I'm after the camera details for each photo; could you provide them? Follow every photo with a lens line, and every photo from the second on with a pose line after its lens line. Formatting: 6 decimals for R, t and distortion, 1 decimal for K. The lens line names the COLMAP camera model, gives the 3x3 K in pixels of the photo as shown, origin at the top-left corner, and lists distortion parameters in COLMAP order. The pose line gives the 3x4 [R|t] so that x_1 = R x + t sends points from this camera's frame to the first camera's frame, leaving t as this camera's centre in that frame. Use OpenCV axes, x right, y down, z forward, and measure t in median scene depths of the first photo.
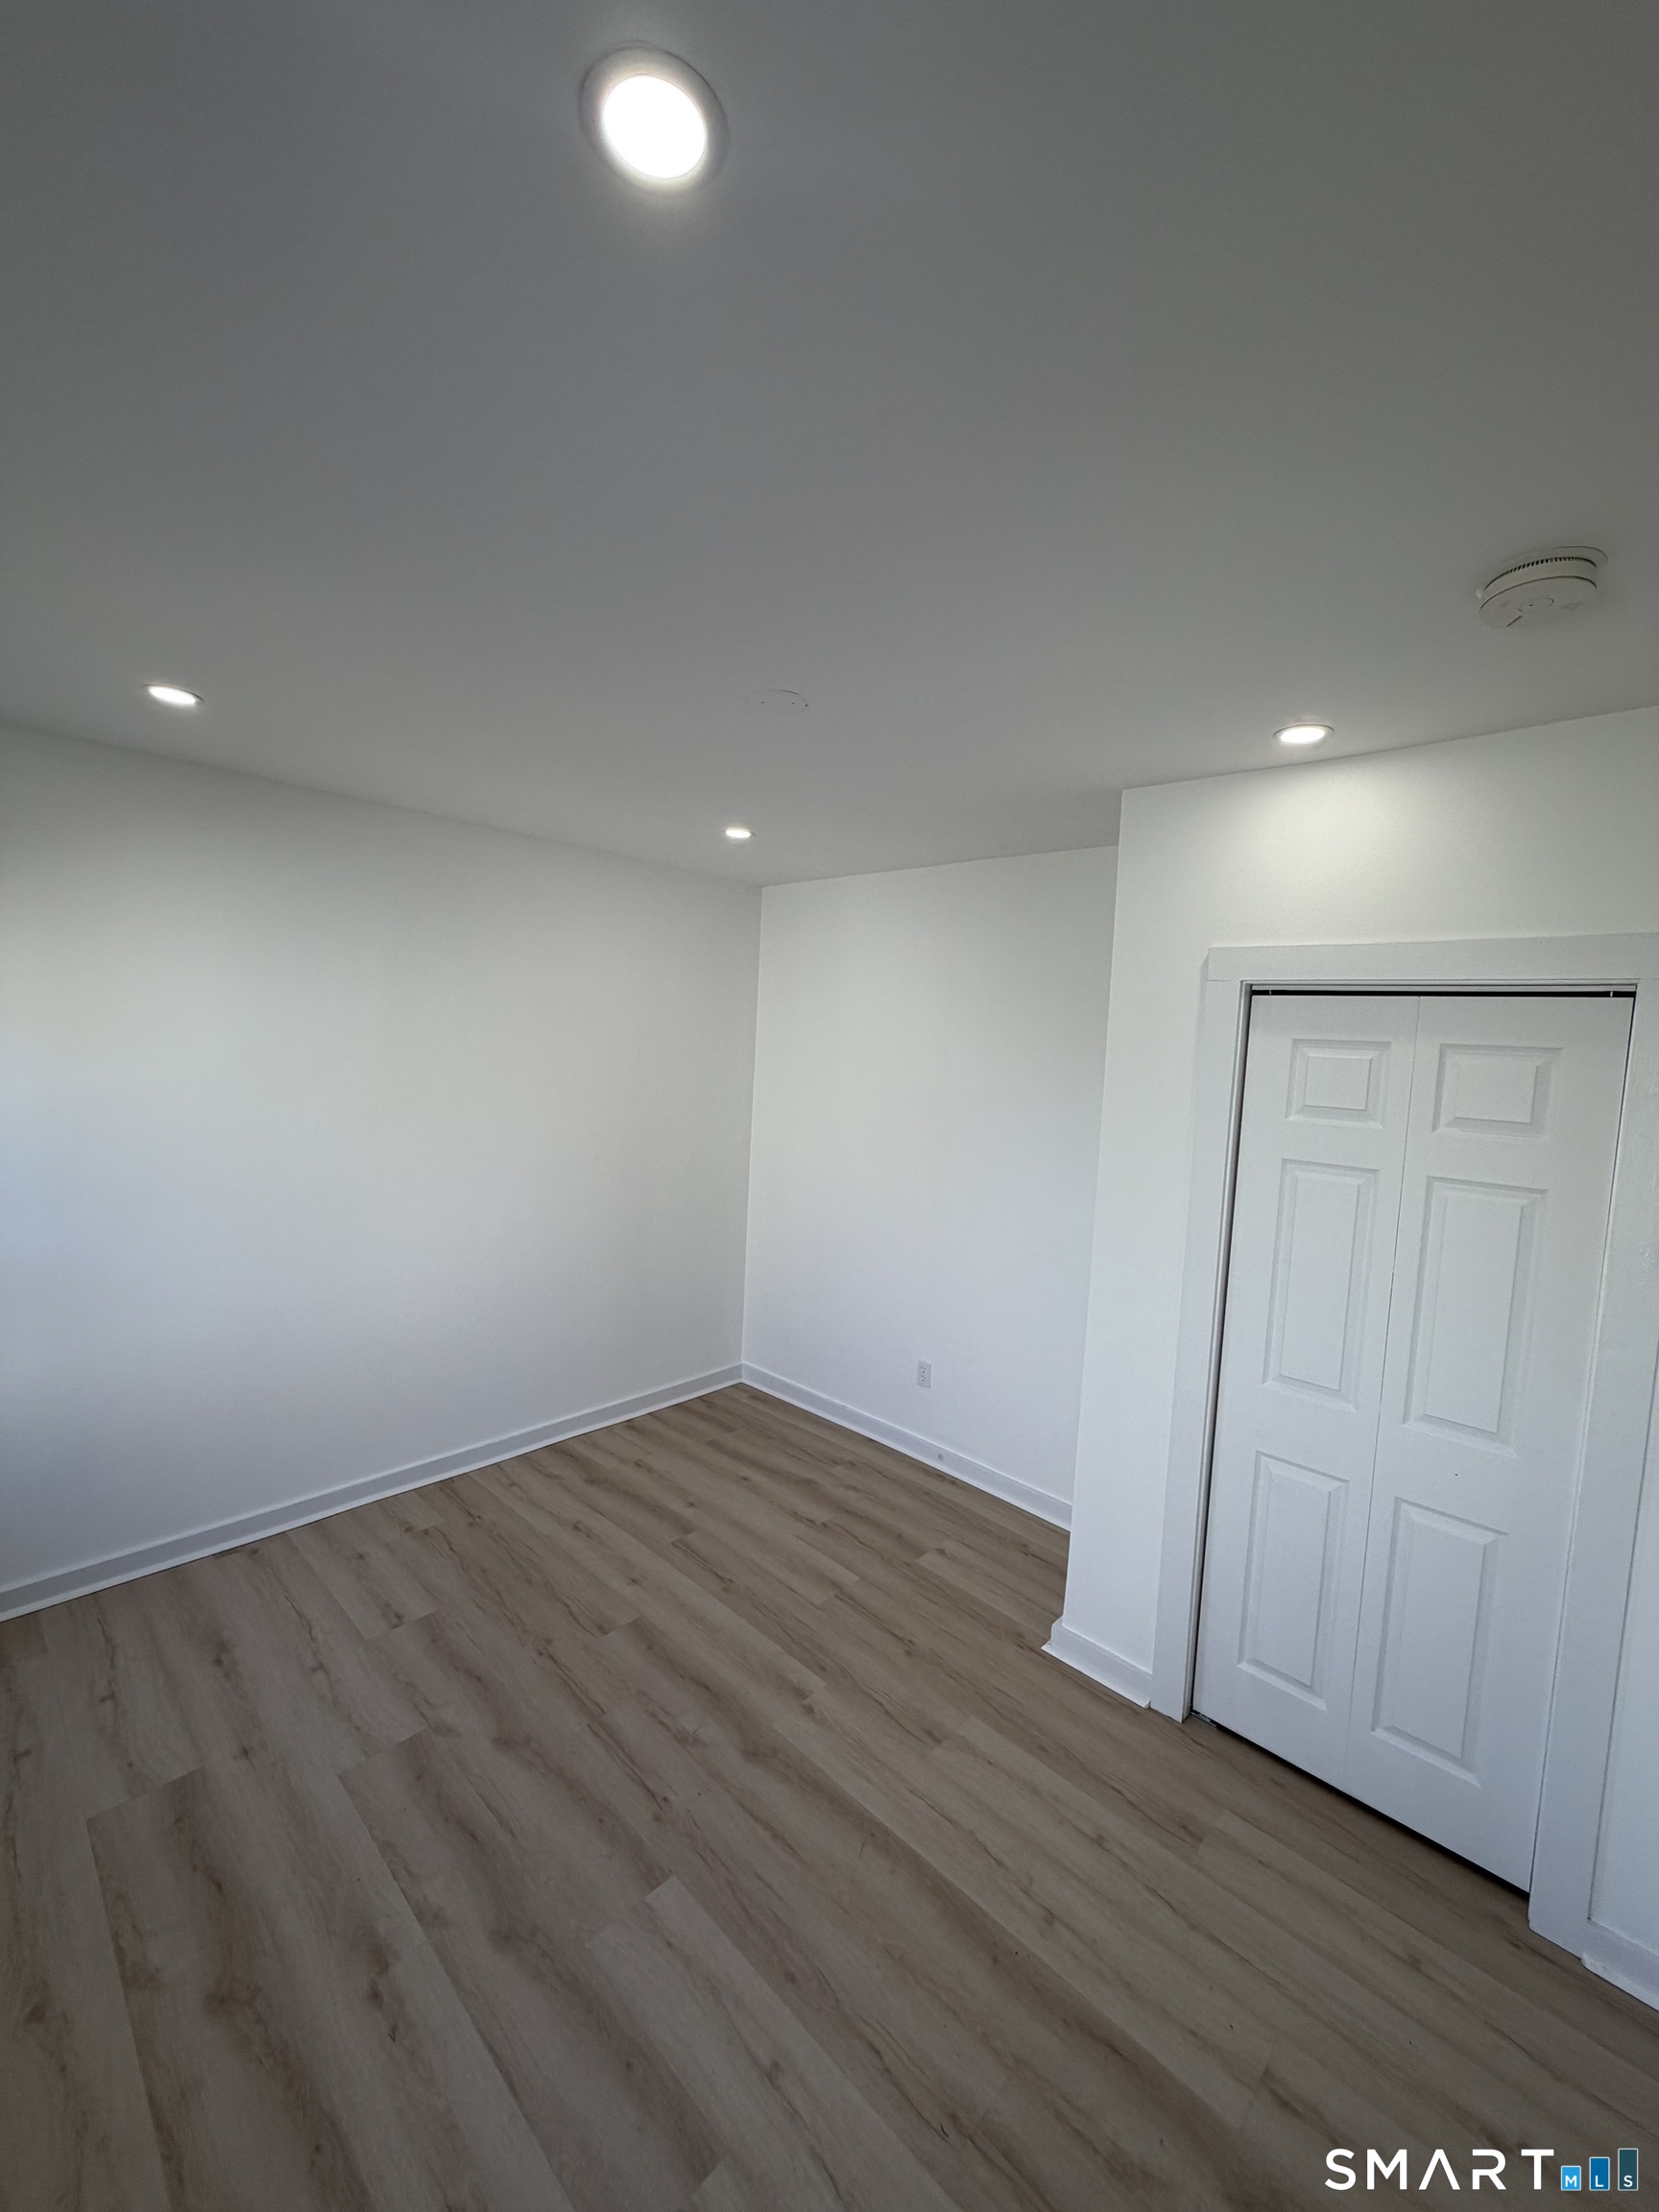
lens RADIAL K [[886.9, 0, 827.7], [0, 886.9, 1105.9], [0, 0, 1]] dist [-0.003309, 0.001747]
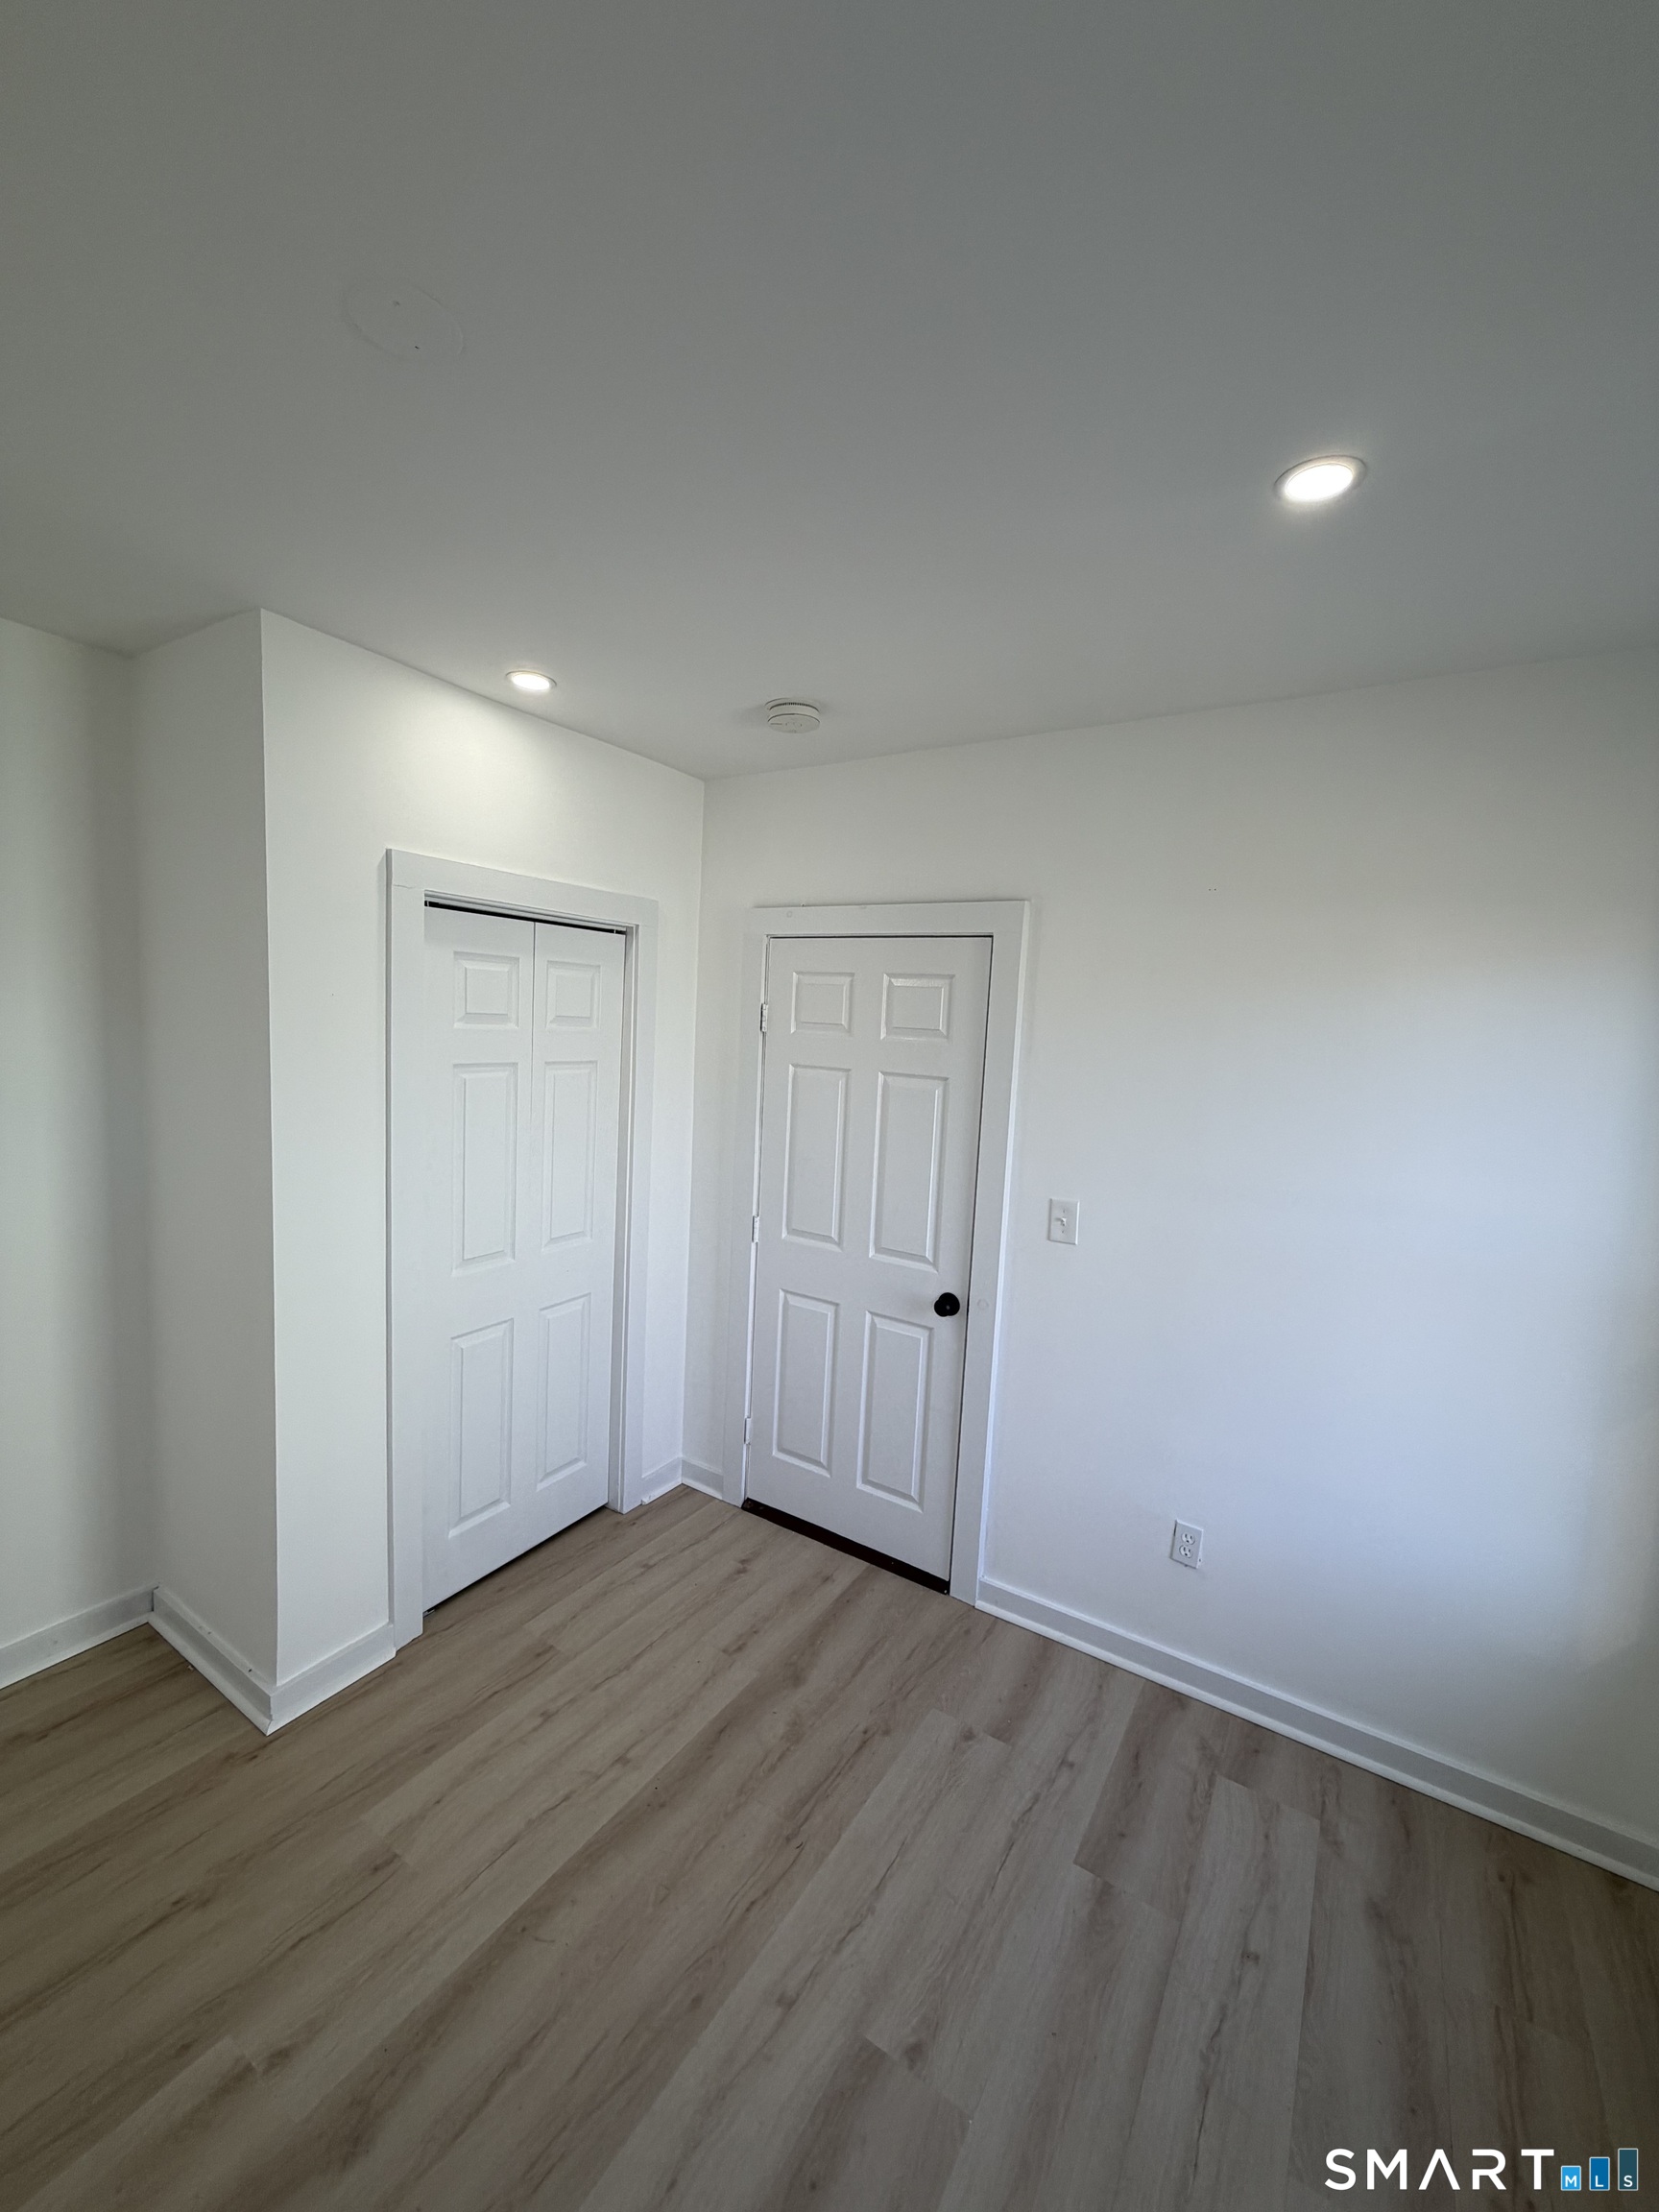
lens RADIAL K [[886.9, 0, 830.1], [0, 886.9, 1104.2], [0, 0, 1]] dist [-0.003309, 0.001747]
pose [[-0.197365, -0.155977, 0.967842, -0.716780], [0.016623, 0.986587, 0.162388, -0.068272], [-0.980189, 0.048138, -0.192125, 0.881509]]
